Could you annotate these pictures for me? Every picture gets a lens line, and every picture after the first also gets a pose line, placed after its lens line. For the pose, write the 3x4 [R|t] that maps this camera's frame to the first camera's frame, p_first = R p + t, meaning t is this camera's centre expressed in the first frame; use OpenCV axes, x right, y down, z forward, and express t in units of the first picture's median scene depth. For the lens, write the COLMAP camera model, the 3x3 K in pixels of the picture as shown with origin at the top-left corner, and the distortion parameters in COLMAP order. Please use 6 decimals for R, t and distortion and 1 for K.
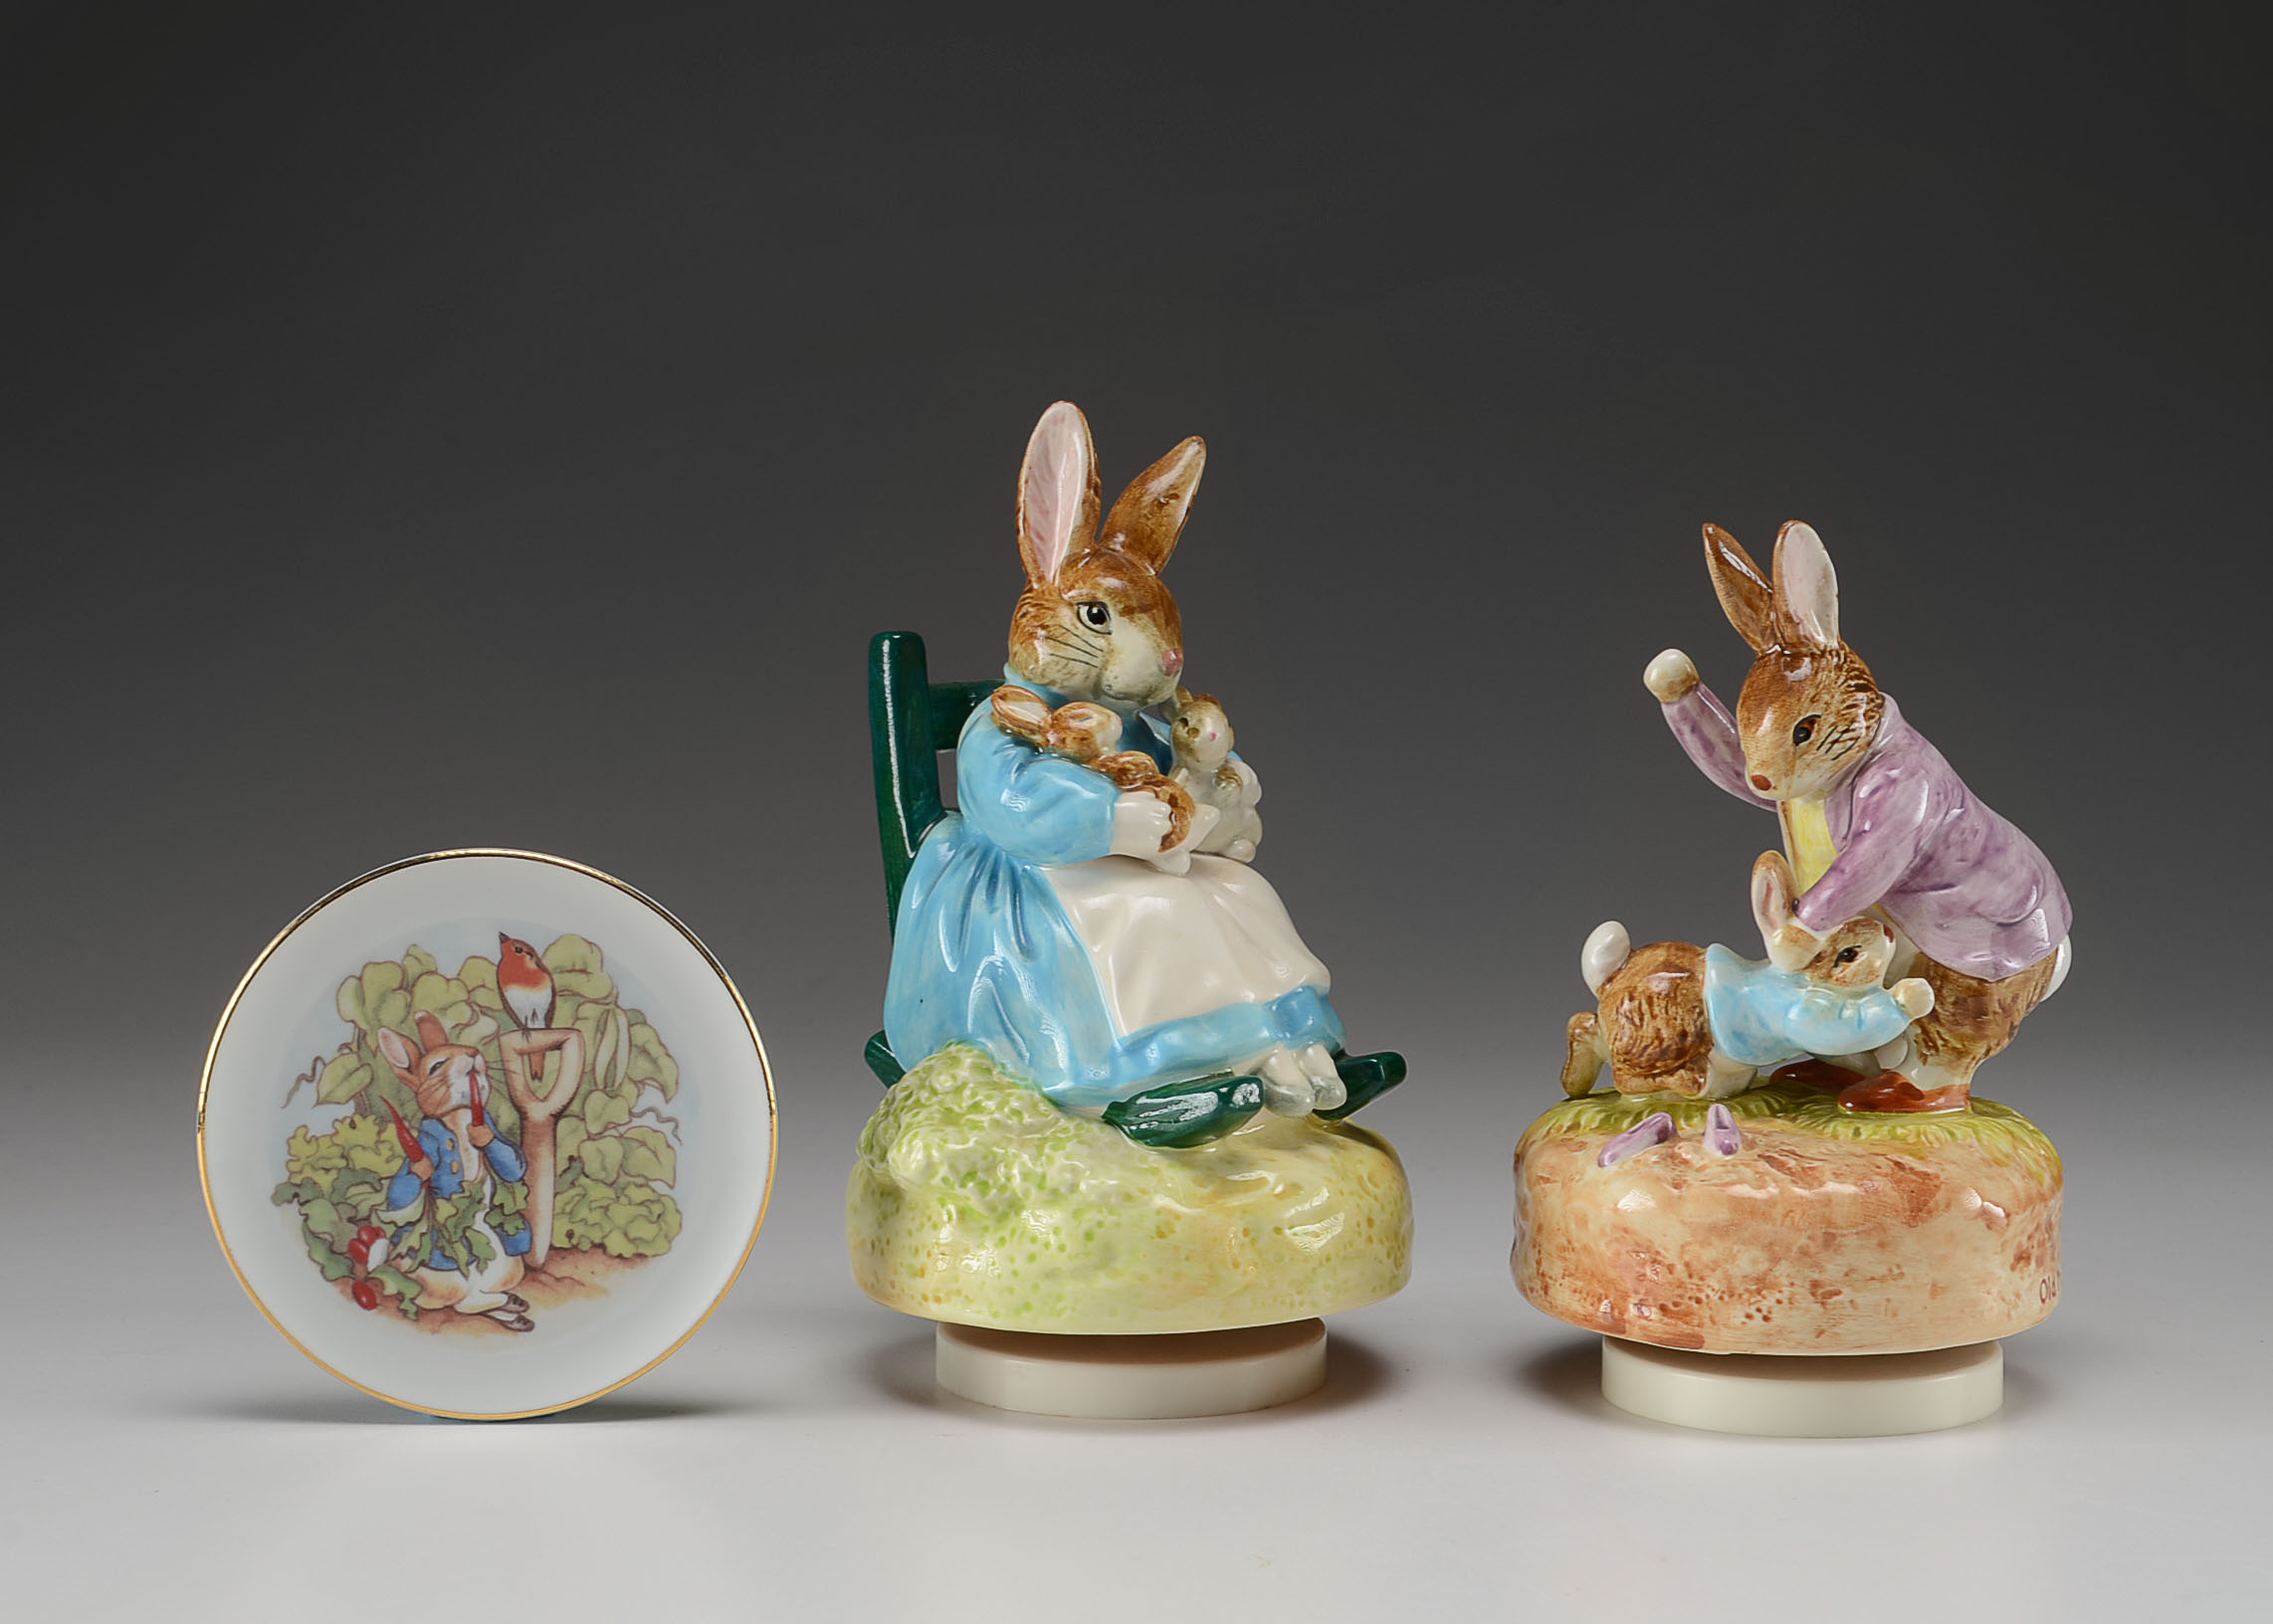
lens RADIAL K [[4960.6, 0, 1142.3], [0, 4960.6, 831.9], [0, 0, 1]] dist [0.070085, 0.000000]
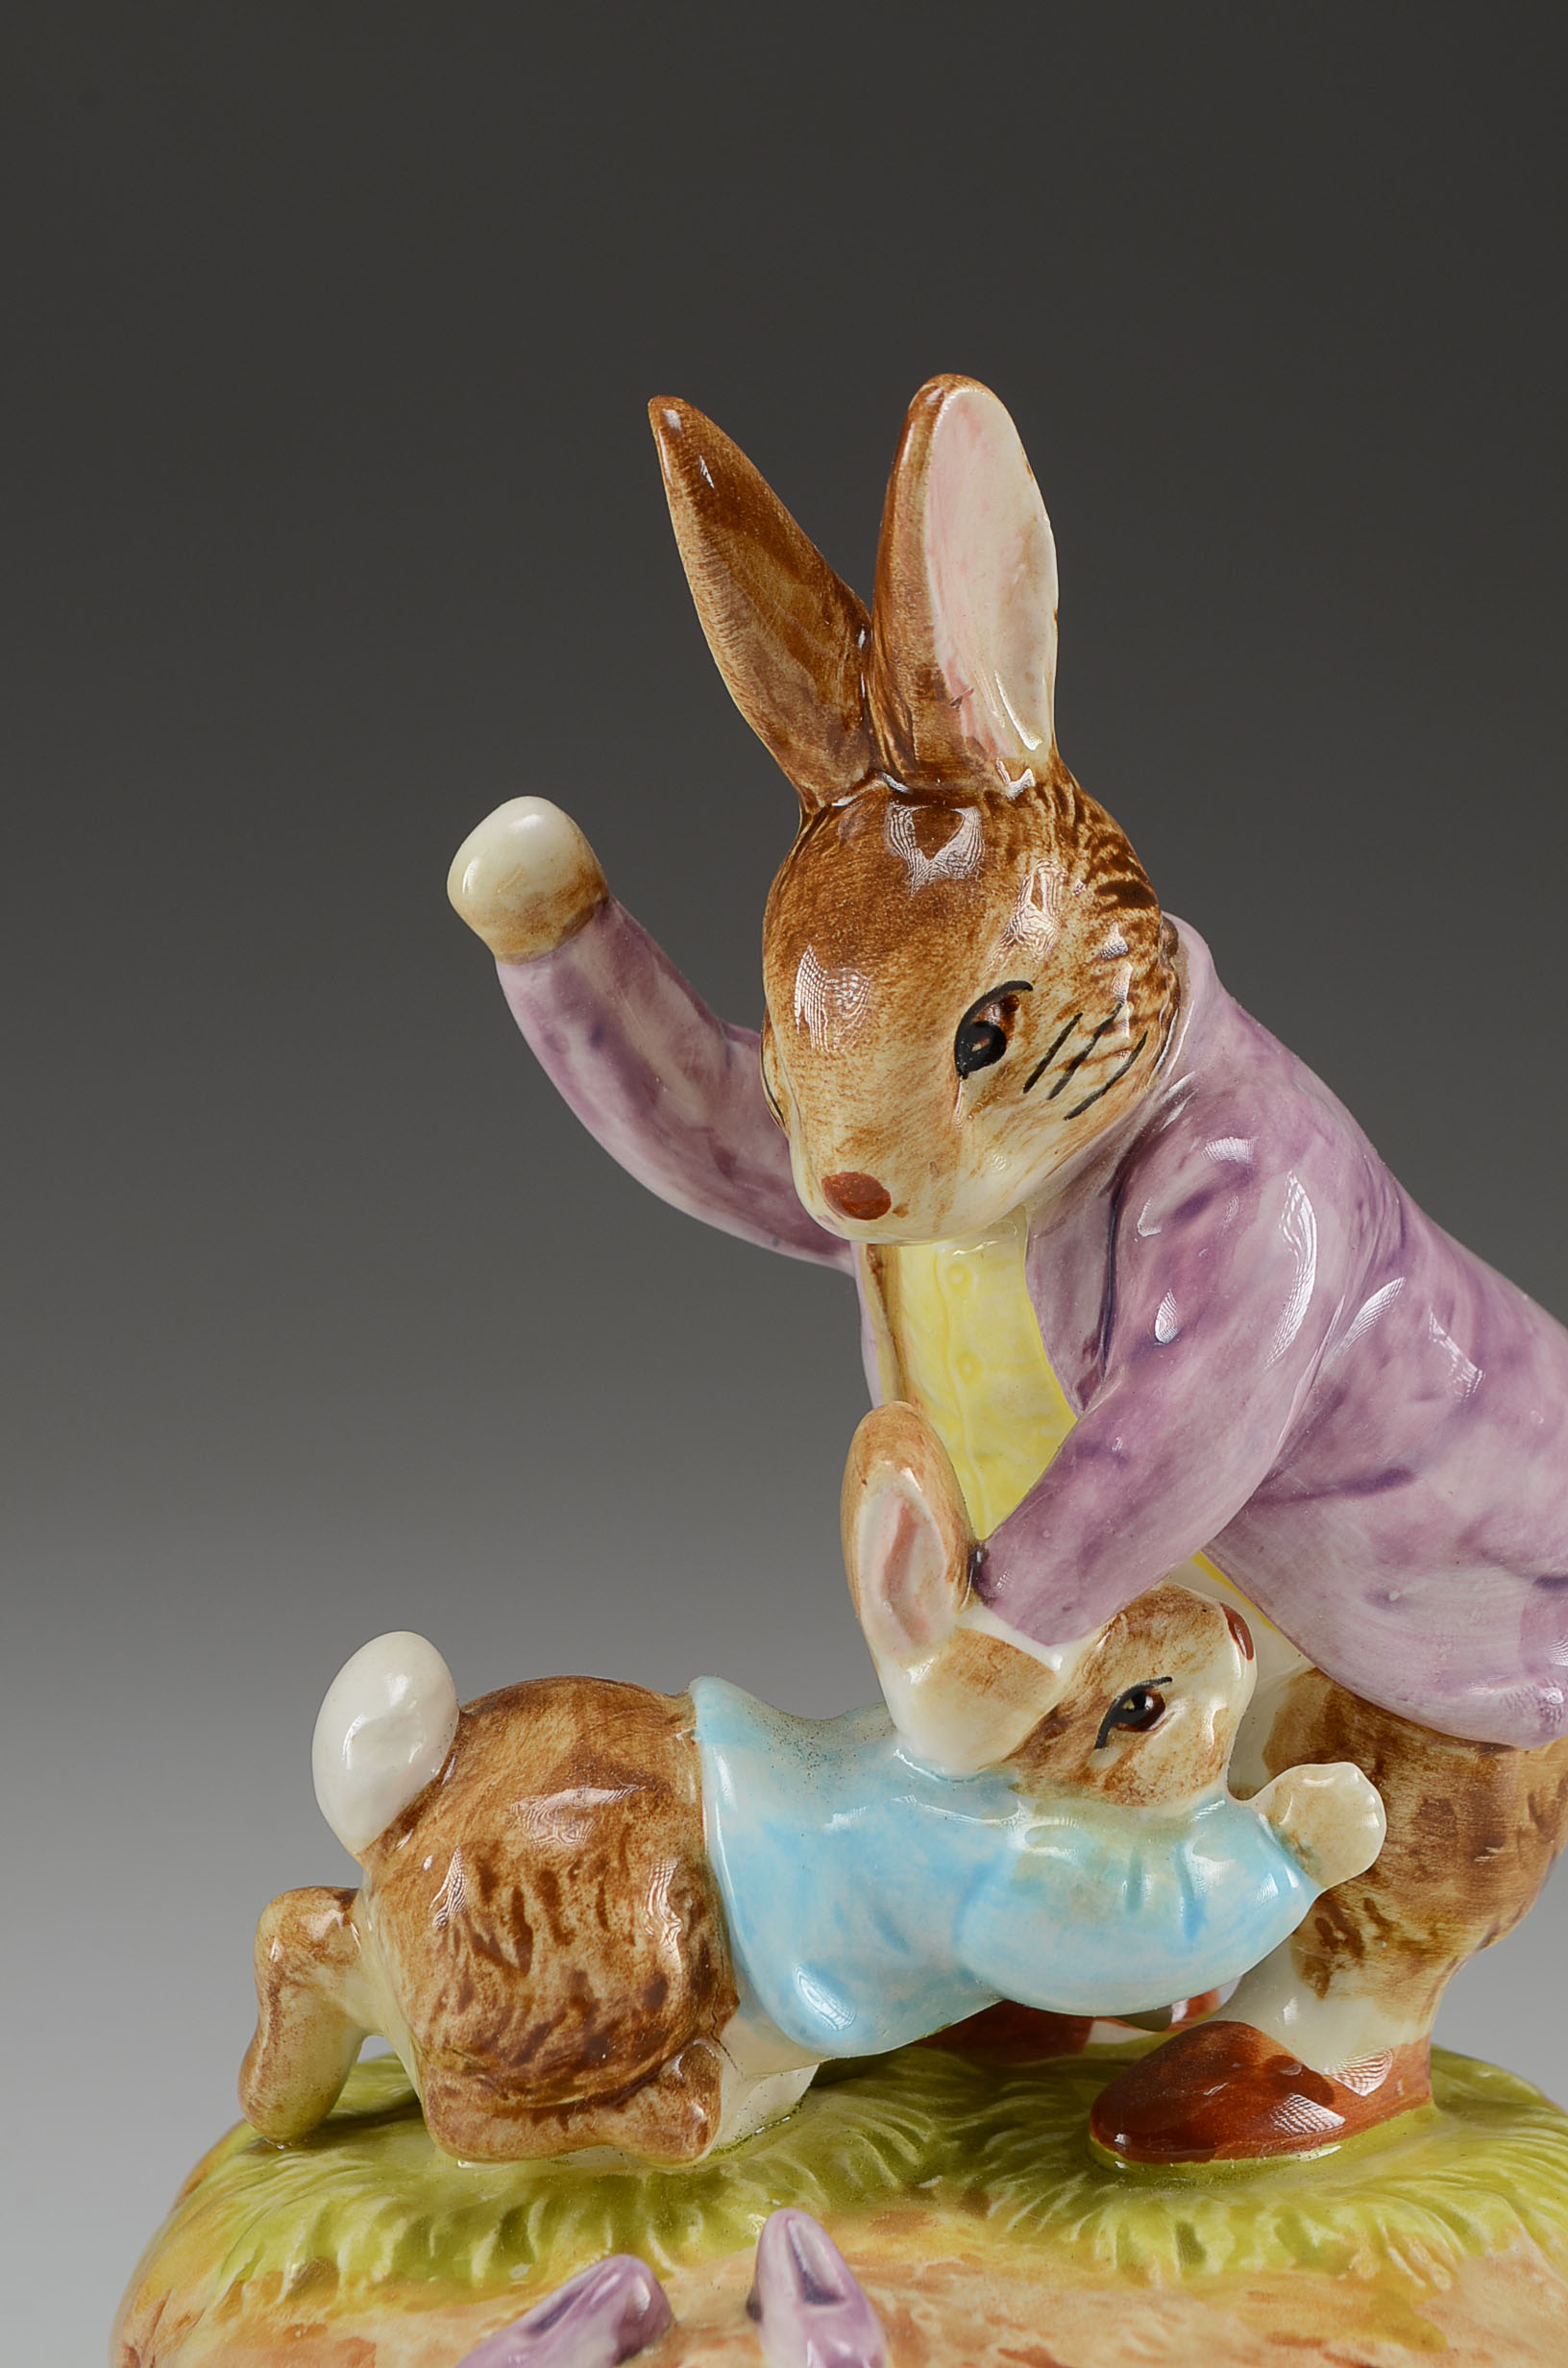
lens RADIAL K [[5372.1, 0, 777.6], [0, 5372.1, 1189.7], [0, 0, 1]] dist [0.018282, 0.000000]
pose [[0.959725, -0.046258, 0.277106, 0.022082], [0.040089, 0.998807, 0.027887, -0.020357], [-0.278065, -0.015655, 0.960435, 0.663389]]
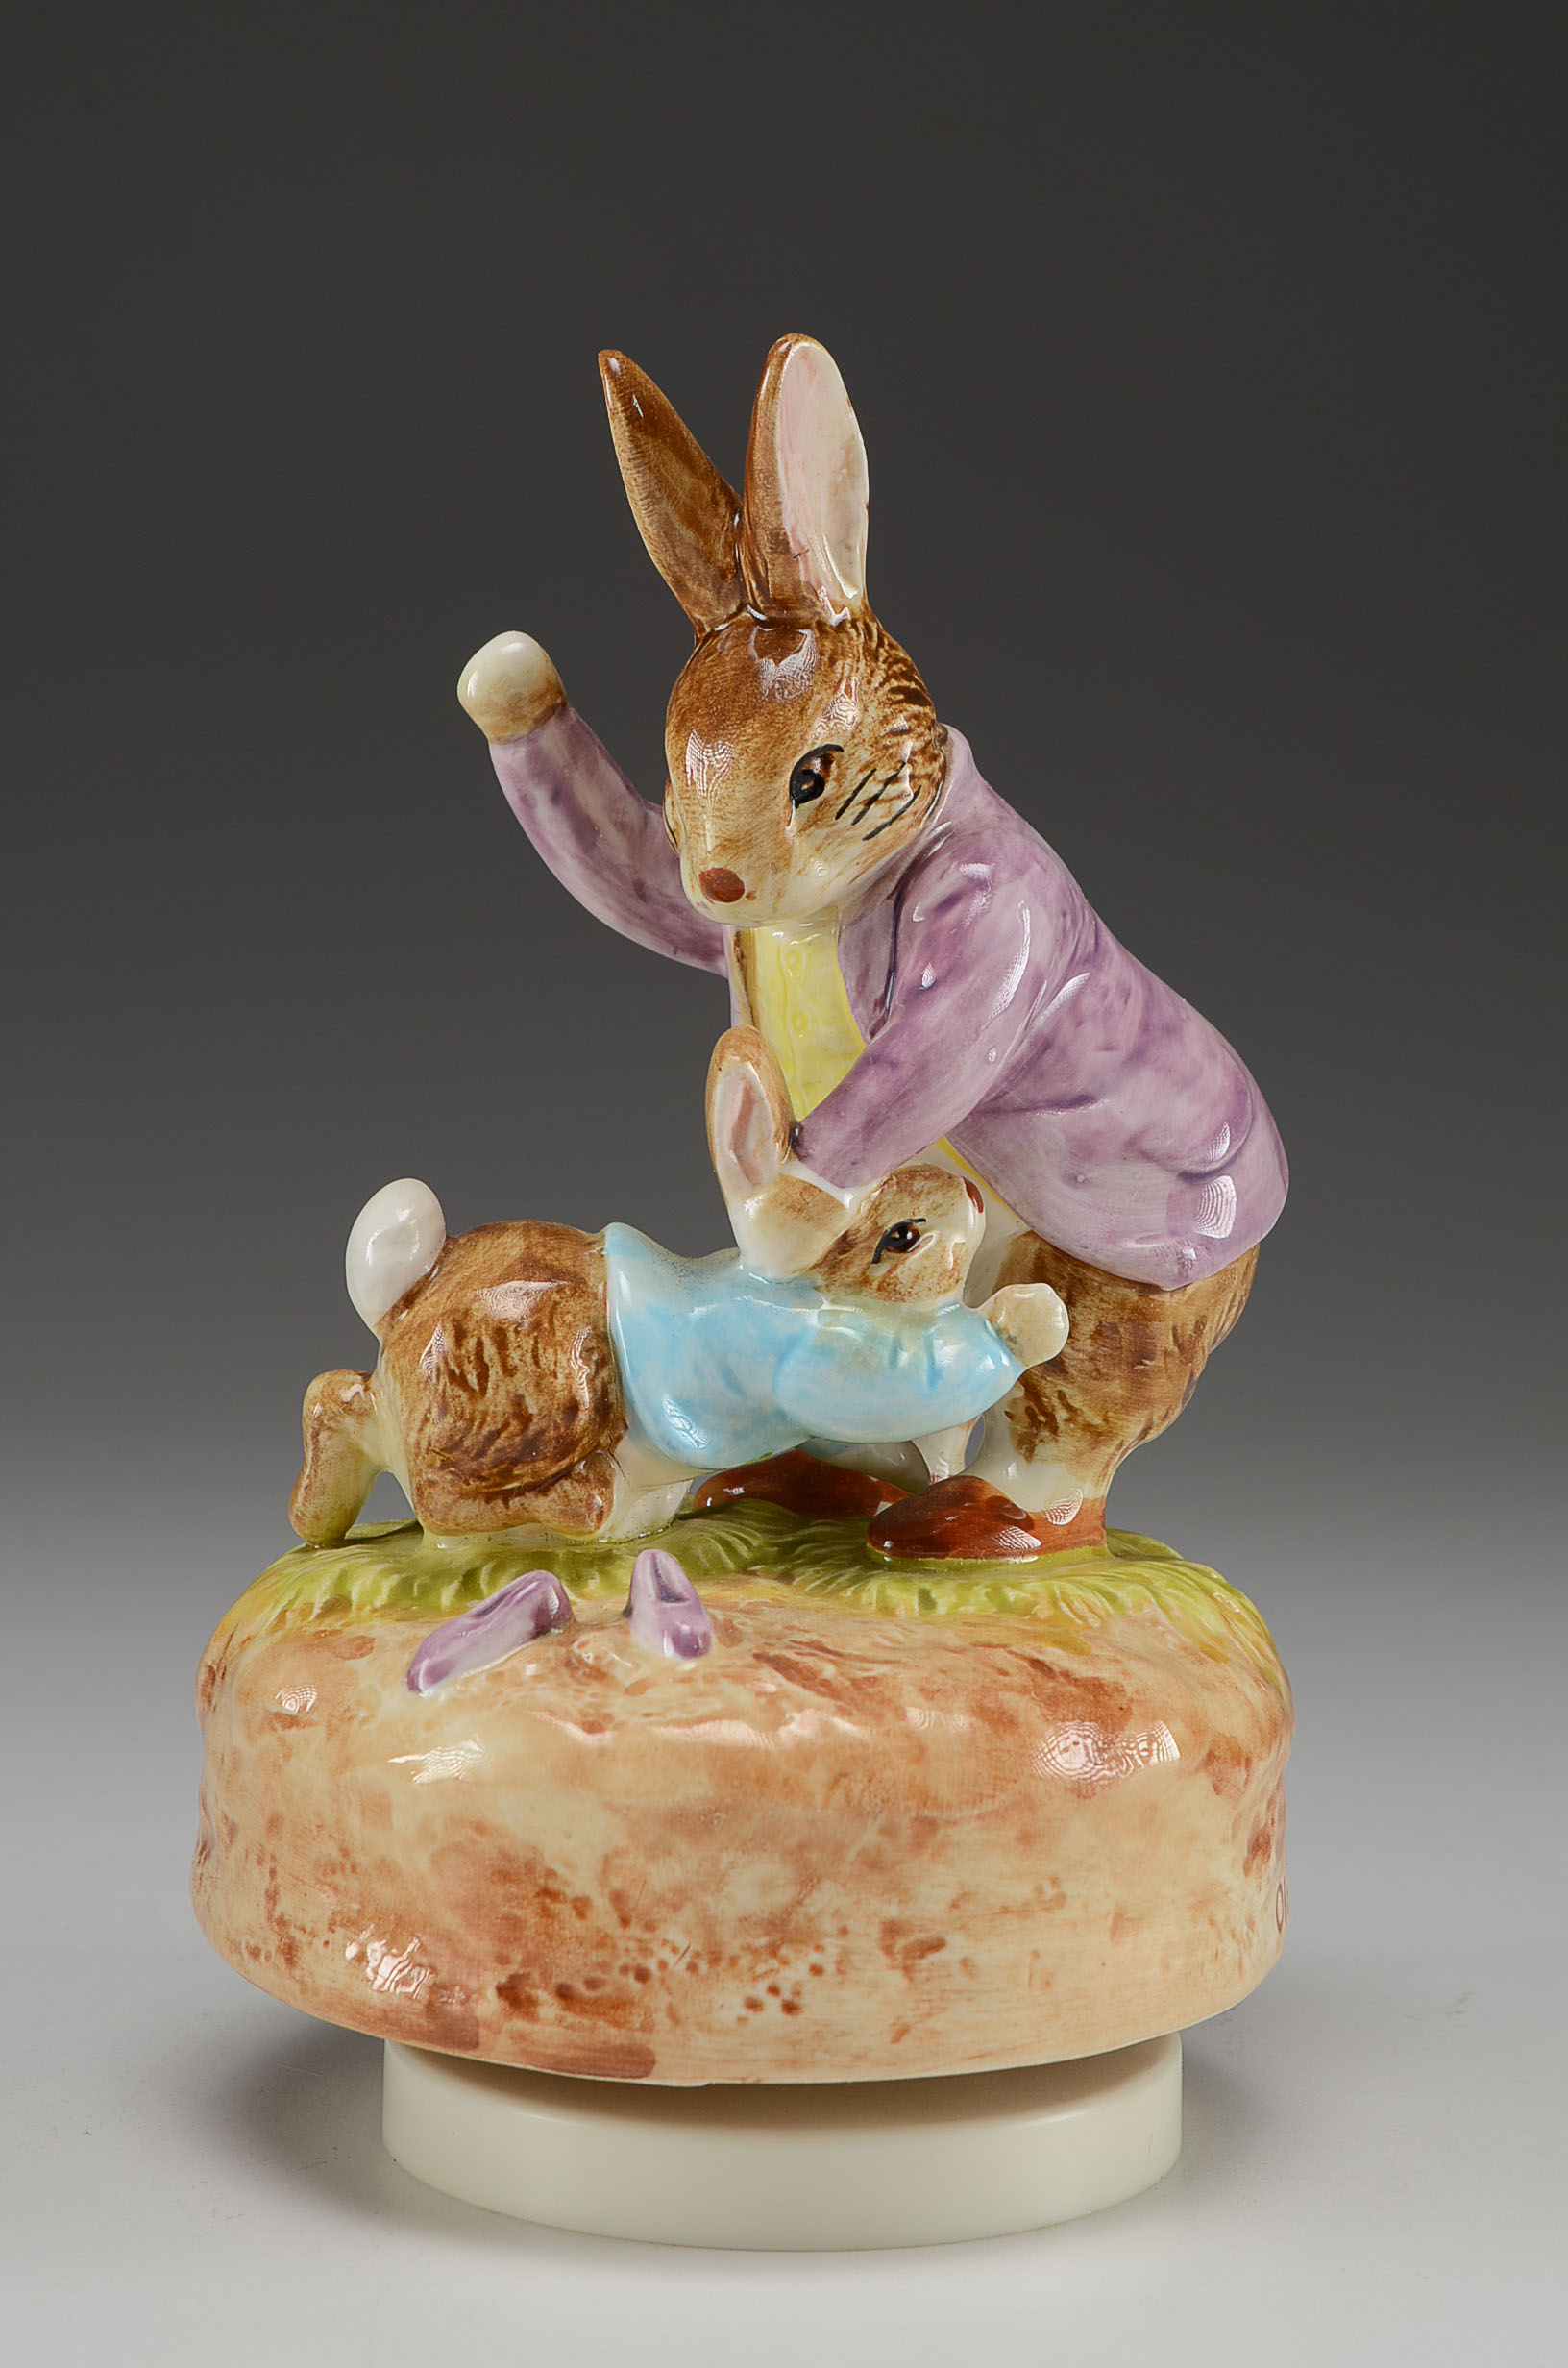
lens RADIAL K [[4576.2, 0, 785.8], [0, 4576.2, 1189.9], [0, 0, 1]] dist [-0.000481, 0.000000]
pose [[0.961377, -0.004117, 0.275205, 0.007218], [0.011334, 0.999632, -0.024640, 0.030974], [-0.275002, 0.026808, 0.961070, 0.568694]]
